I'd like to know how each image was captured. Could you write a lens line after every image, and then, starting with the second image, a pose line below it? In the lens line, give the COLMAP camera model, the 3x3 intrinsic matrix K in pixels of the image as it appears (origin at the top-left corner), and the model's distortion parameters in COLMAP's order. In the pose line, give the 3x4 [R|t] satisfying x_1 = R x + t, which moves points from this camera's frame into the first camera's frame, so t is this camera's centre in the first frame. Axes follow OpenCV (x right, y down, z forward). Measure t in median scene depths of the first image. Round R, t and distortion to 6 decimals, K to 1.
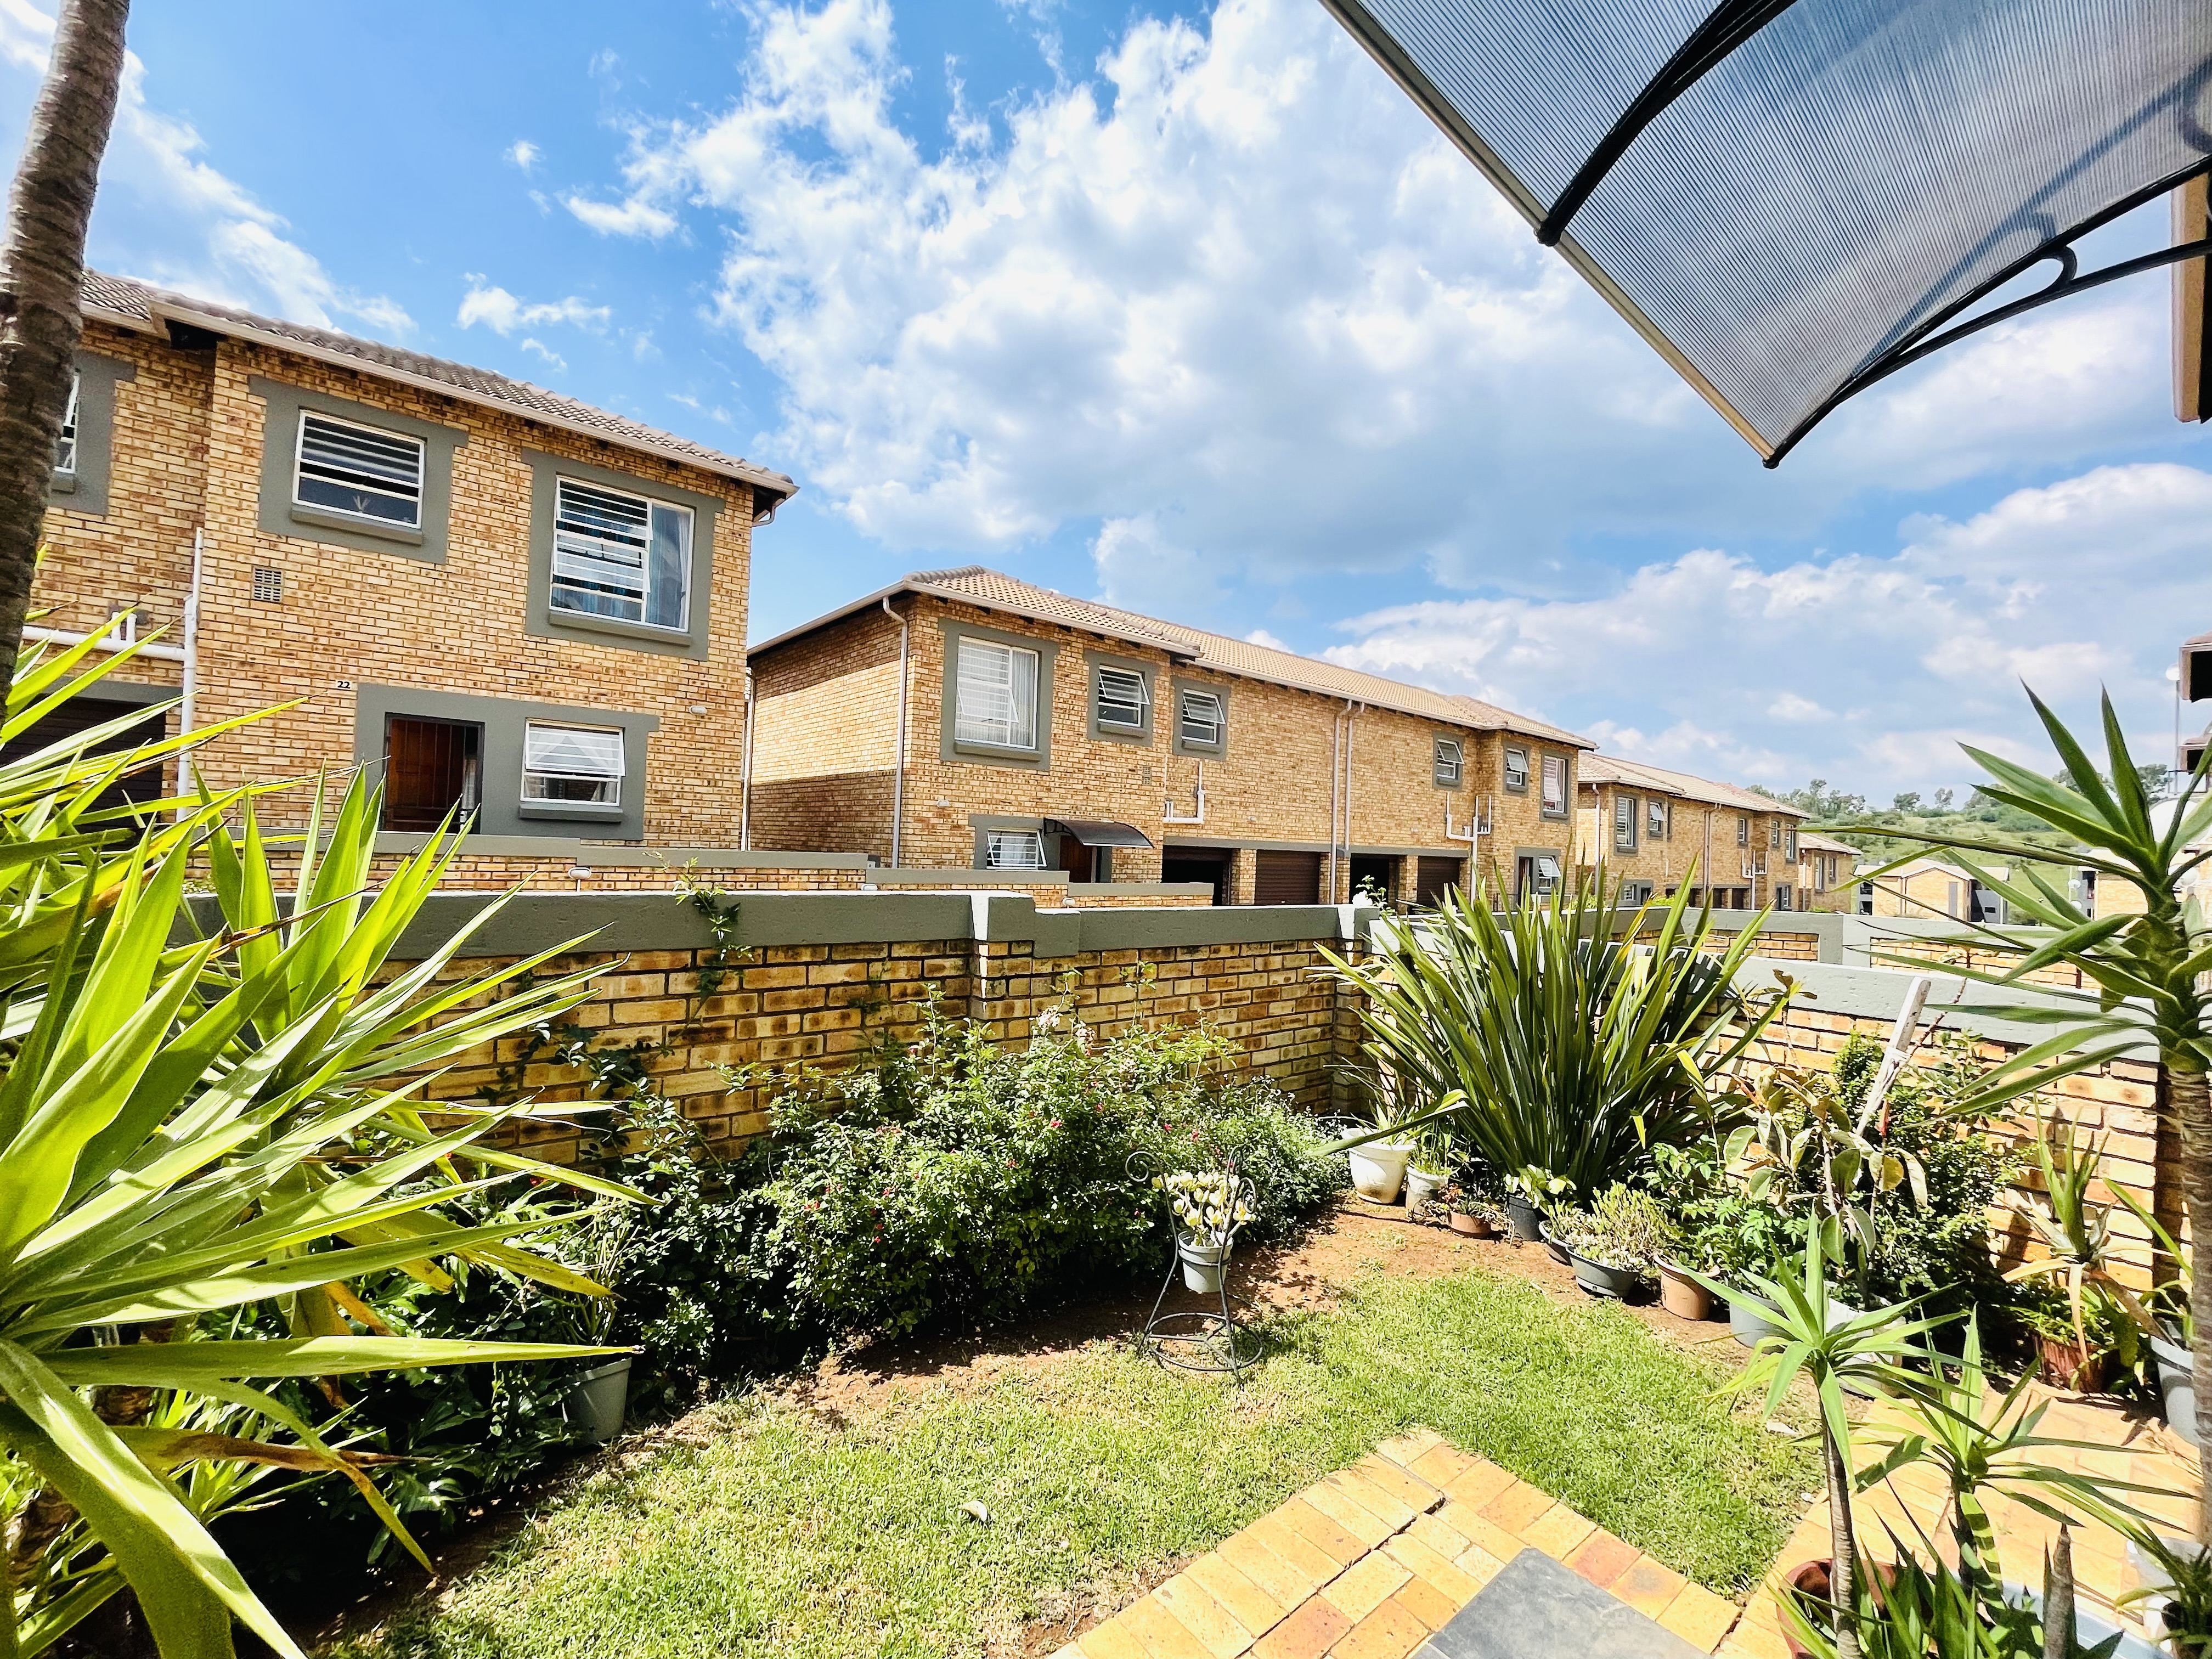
lens RADIAL K [[897.6, 0, 1105.8], [0, 897.6, 823.4], [0, 0, 1]] dist [-0.001821, -0.000037]
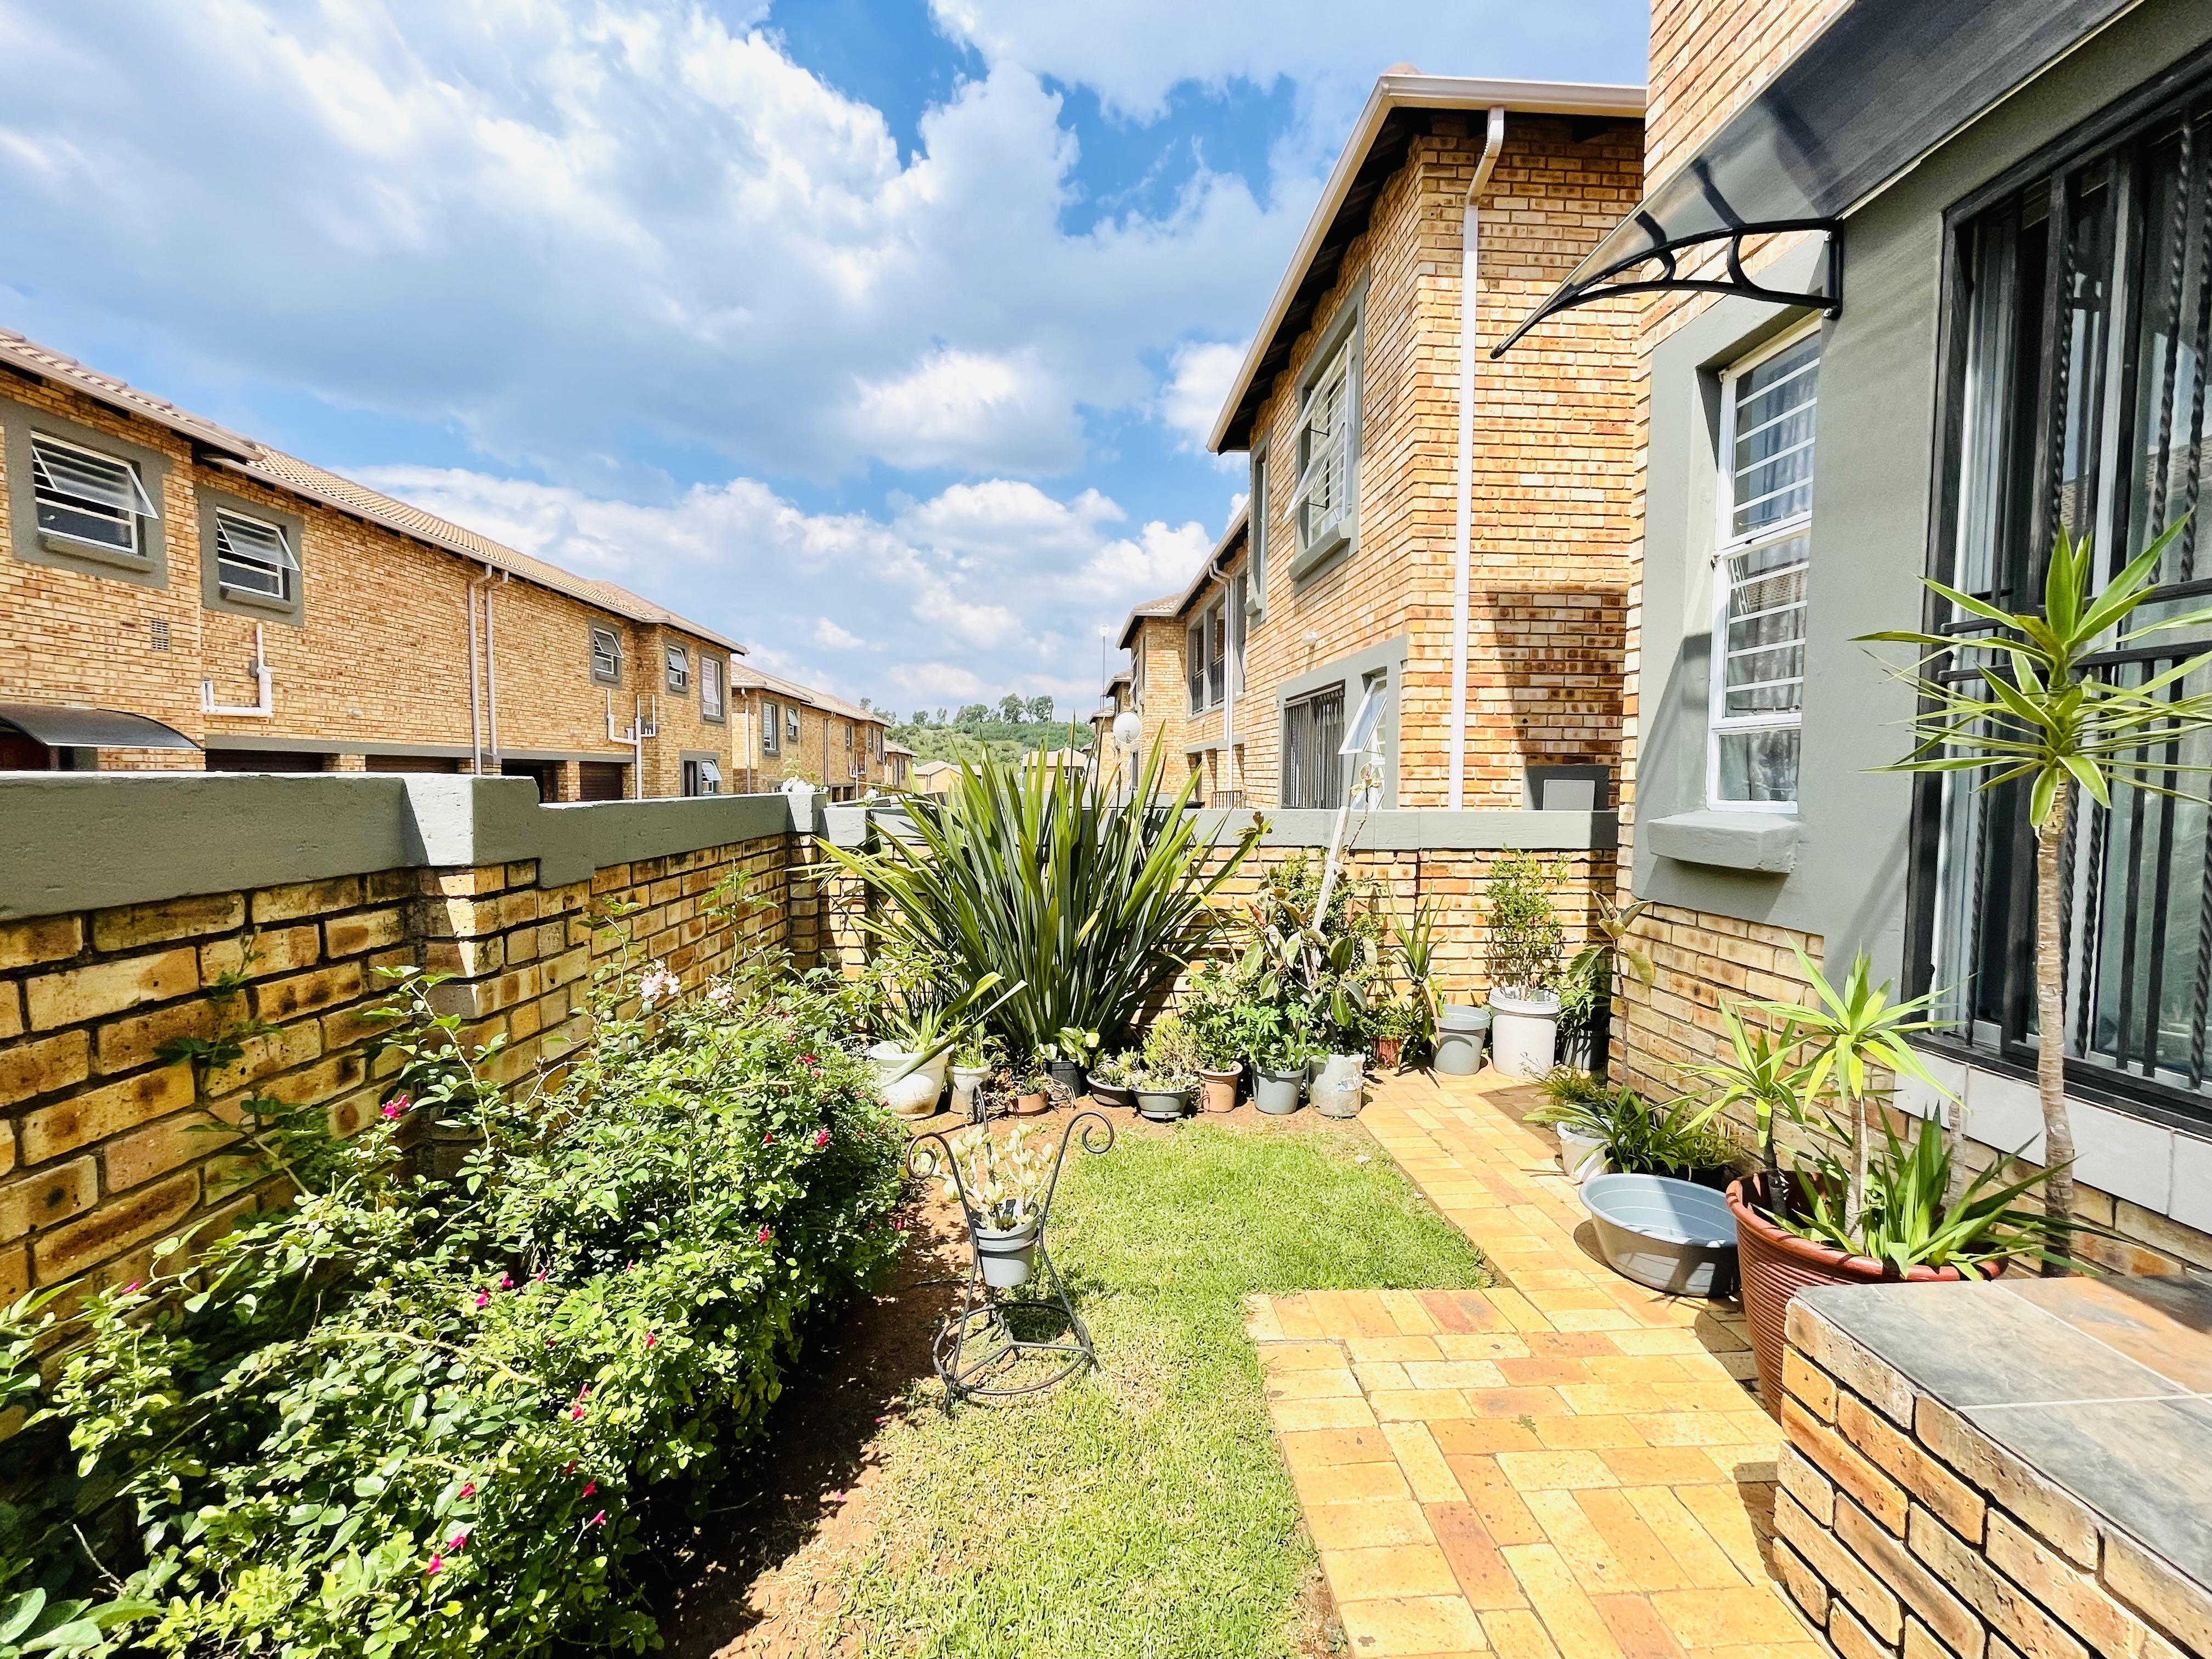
lens RADIAL K [[897.6, 0, 1109.4], [0, 897.6, 826.9], [0, 0, 1]] dist [-0.001821, -0.000037]
pose [[0.591497, -0.079123, 0.802416, -0.312339], [-0.004425, 0.994840, 0.101359, 0.054301], [-0.806295, -0.063504, 0.588095, 0.398395]]
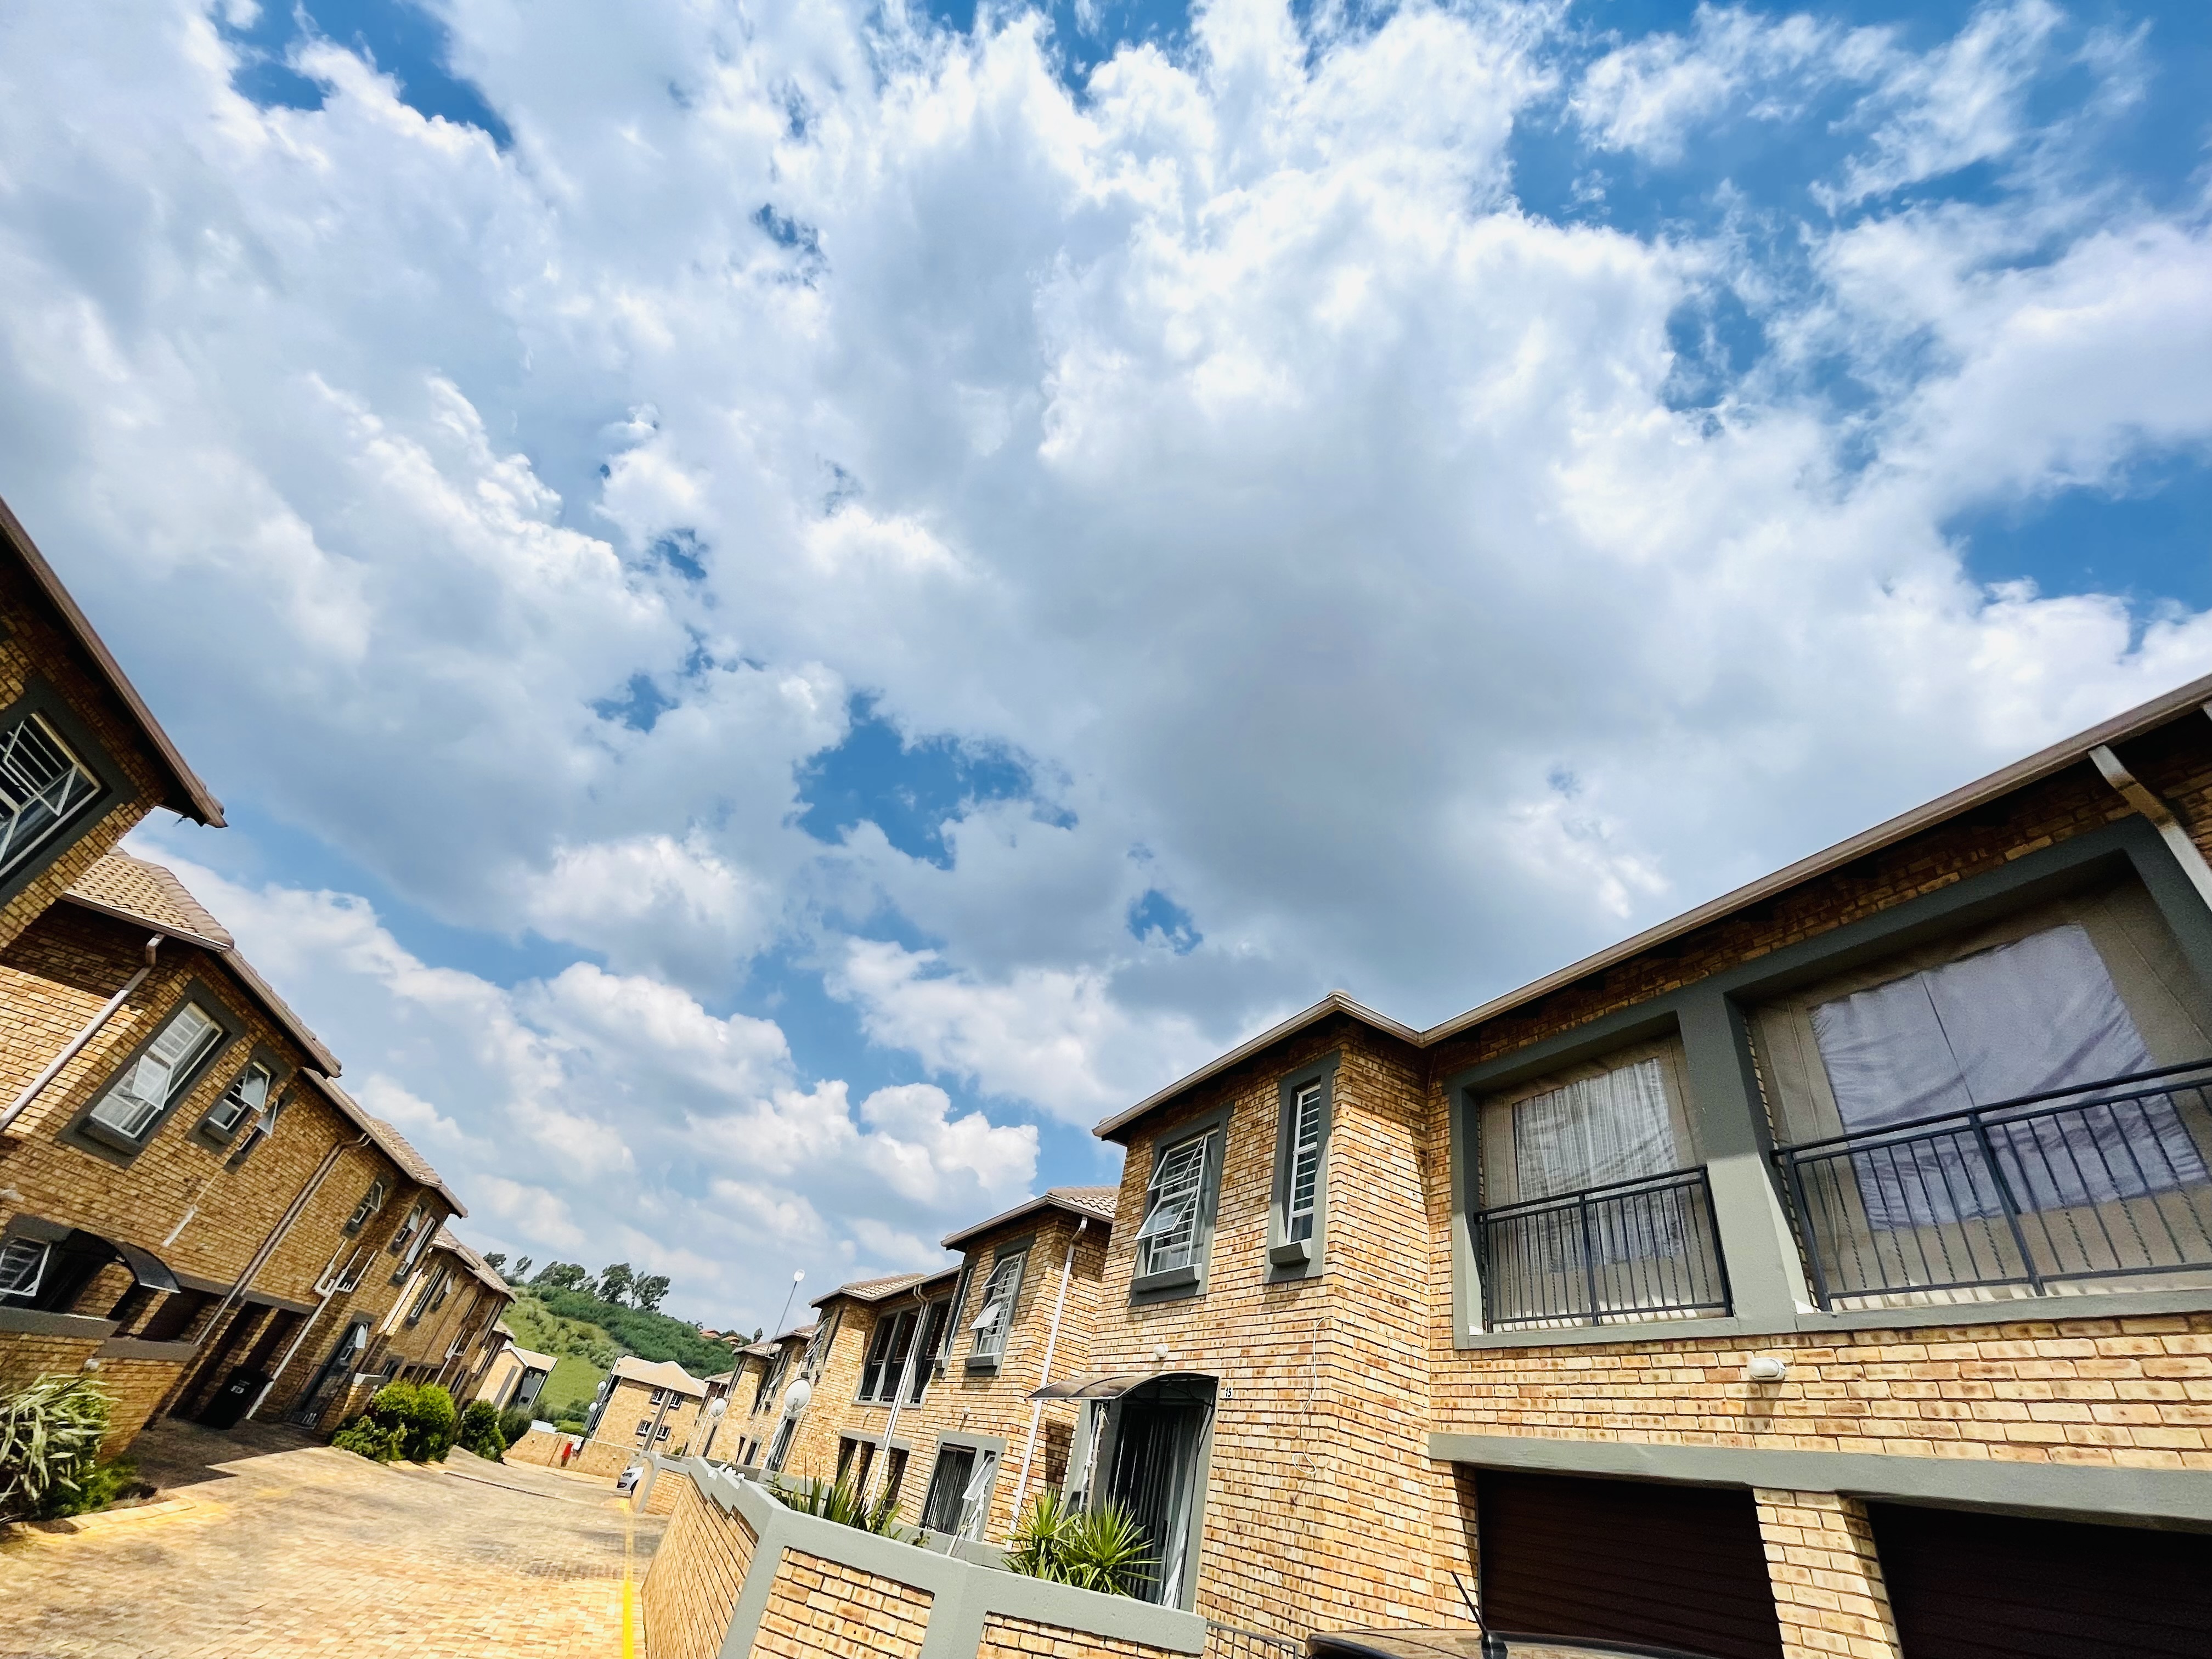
lens RADIAL K [[897.6, 0, 1108.7], [0, 897.6, 825.8], [0, 0, 1]] dist [-0.001821, -0.000037]
pose [[0.253388, 0.598762, 0.759788, -2.526963], [-0.214324, 0.800649, -0.559487, -0.167109], [-0.943324, -0.021073, 0.331204, -0.492347]]
